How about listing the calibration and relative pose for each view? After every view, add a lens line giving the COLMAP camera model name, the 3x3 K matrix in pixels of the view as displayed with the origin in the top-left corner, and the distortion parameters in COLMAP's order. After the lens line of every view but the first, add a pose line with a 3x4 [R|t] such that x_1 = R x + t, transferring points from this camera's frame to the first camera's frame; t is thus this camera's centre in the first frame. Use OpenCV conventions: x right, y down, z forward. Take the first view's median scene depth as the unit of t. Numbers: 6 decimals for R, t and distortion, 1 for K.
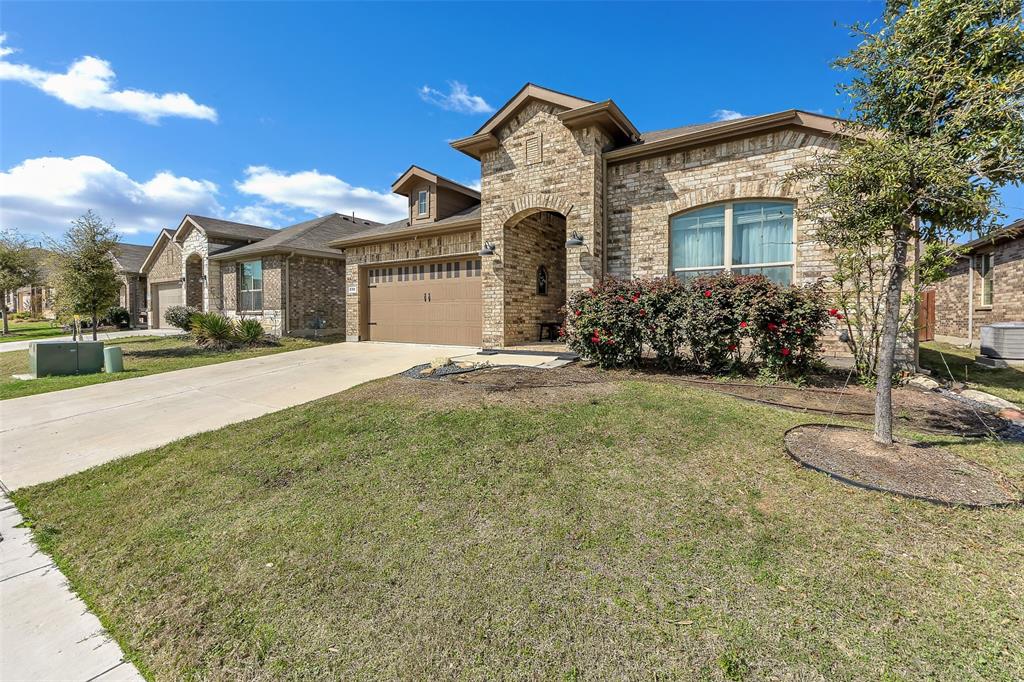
lens RADIAL K [[426.2, 0, 512.0], [0, 426.2, 341.0], [0, 0, 1]] dist [-0.033405, -0.000042]
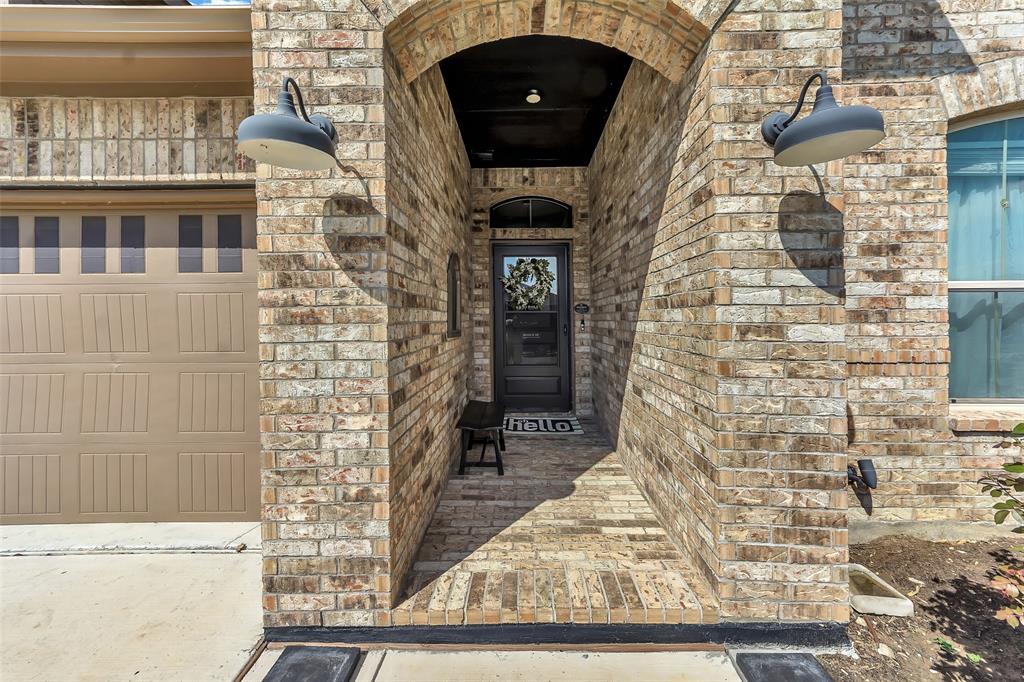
lens RADIAL K [[371.5, 0, 515.8], [0, 371.5, 324.2], [0, 0, 1]] dist [0.003279, 0.000359]
pose [[0.839713, -0.013499, 0.542862, -0.068774], [0.038456, 0.998659, -0.034652, -0.124713], [-0.541667, 0.049974, 0.839106, 0.844915]]
